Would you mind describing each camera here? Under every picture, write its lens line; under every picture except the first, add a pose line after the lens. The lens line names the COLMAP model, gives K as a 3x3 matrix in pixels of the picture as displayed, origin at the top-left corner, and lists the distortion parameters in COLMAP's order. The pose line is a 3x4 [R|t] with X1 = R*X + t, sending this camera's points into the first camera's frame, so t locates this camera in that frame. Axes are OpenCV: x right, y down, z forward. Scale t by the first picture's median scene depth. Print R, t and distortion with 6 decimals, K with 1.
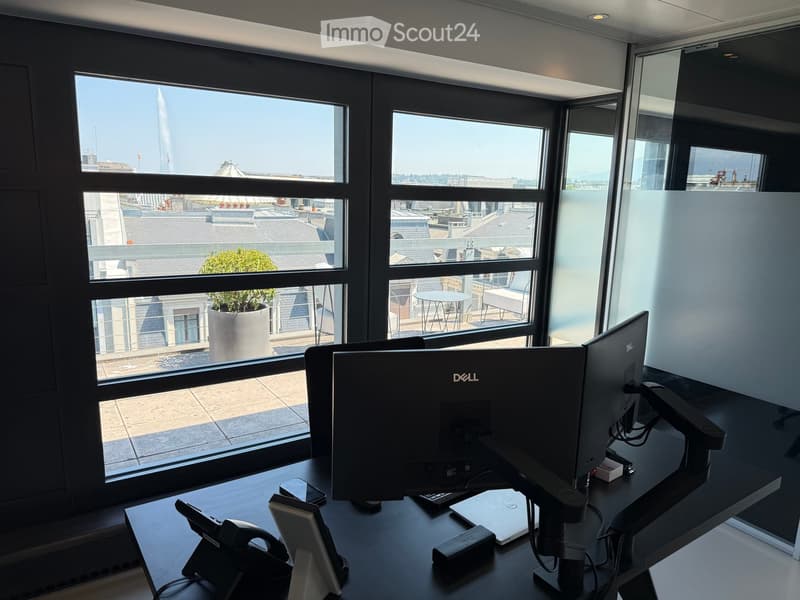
lens RADIAL K [[570.7, 0, 402.2], [0, 570.7, 304.7], [0, 0, 1]] dist [0.044164, -0.001020]
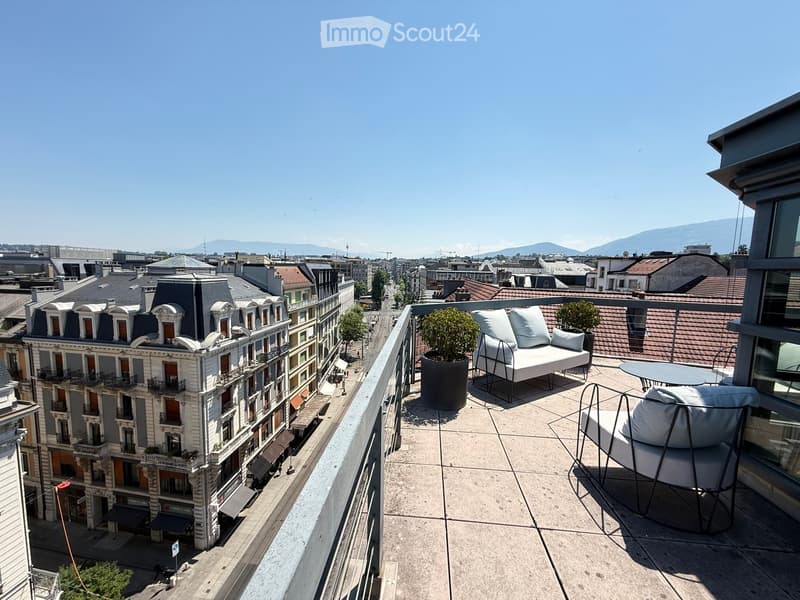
lens RADIAL K [[320.7, 0, 399.1], [0, 320.7, 300.2], [0, 0, 1]] dist [0.001786, -0.000034]
pose [[0.622270, -0.093736, 0.777170, 0.068891], [0.147859, 0.989008, 0.000897, -0.041635], [-0.768712, 0.114354, 0.629290, 0.229805]]
